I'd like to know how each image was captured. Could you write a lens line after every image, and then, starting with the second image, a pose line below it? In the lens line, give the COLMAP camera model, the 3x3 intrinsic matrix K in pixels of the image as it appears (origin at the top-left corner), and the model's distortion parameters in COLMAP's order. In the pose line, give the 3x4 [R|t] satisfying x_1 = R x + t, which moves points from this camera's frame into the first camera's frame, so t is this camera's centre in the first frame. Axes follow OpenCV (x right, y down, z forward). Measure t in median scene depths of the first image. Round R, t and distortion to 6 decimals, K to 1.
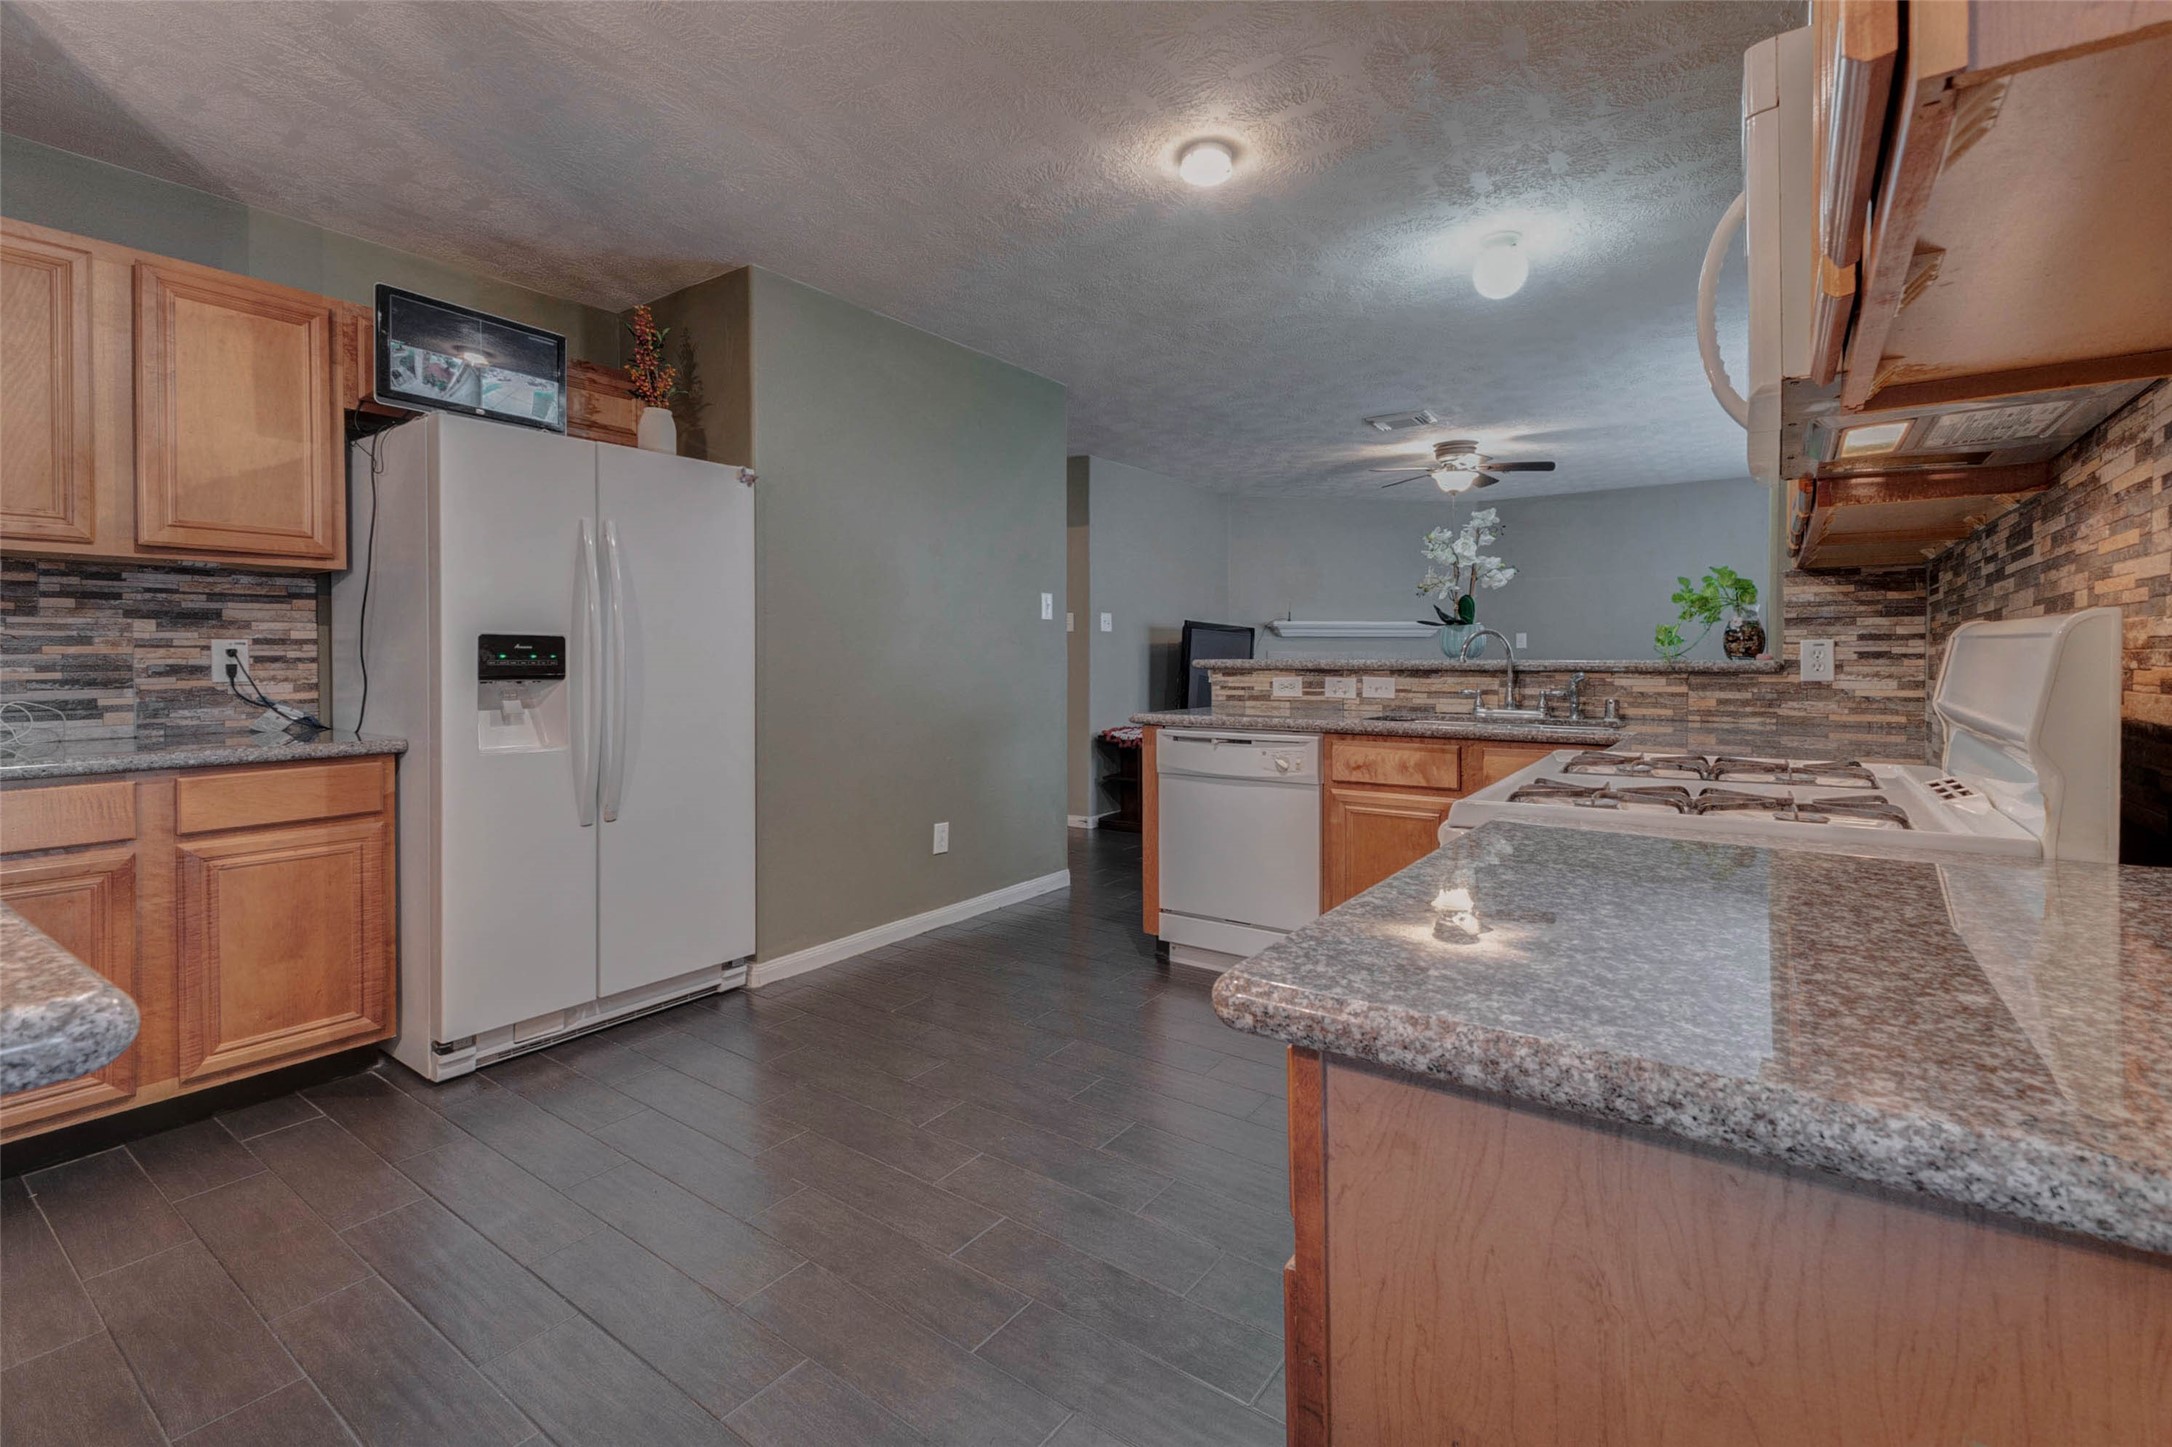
lens RADIAL K [[965.5, 0, 1081.1], [0, 965.5, 652.1], [0, 0, 1]] dist [0.021968, 0.000115]
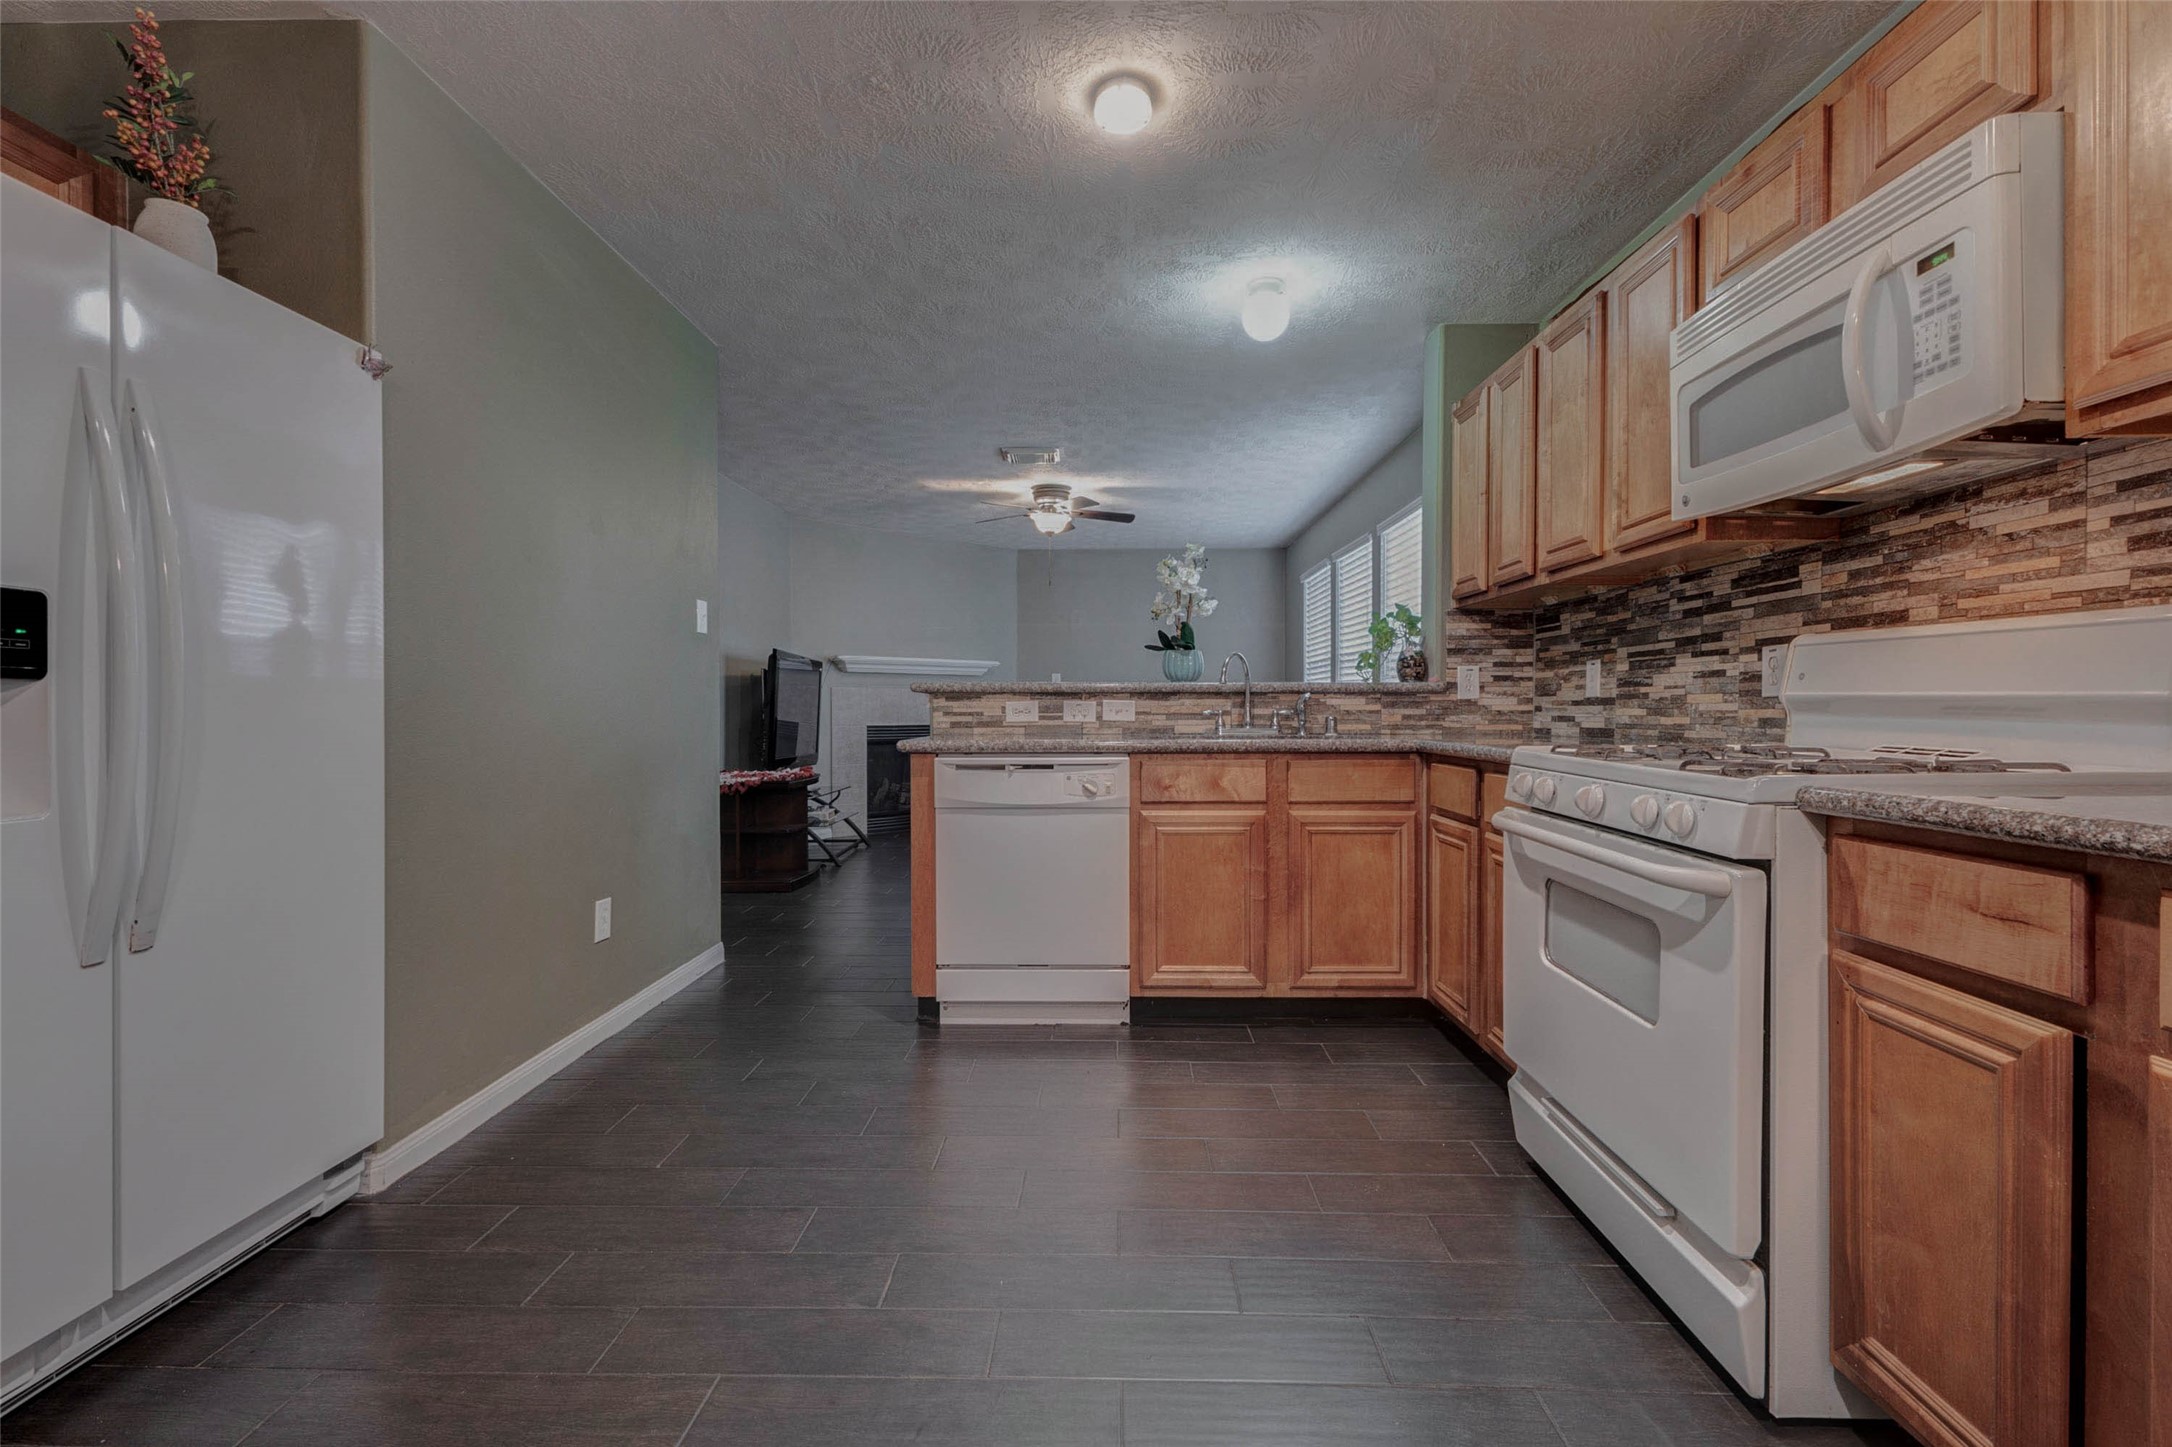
lens RADIAL K [[960.0, 0, 1084.6], [0, 960.0, 699.2], [0, 0, 1]] dist [0.026951, 0.000257]
pose [[0.824948, 0.004817, 0.565189, -0.320904], [-0.003278, 0.999988, -0.003738, 0.032948], [-0.565200, 0.001231, 0.824953, 0.233754]]
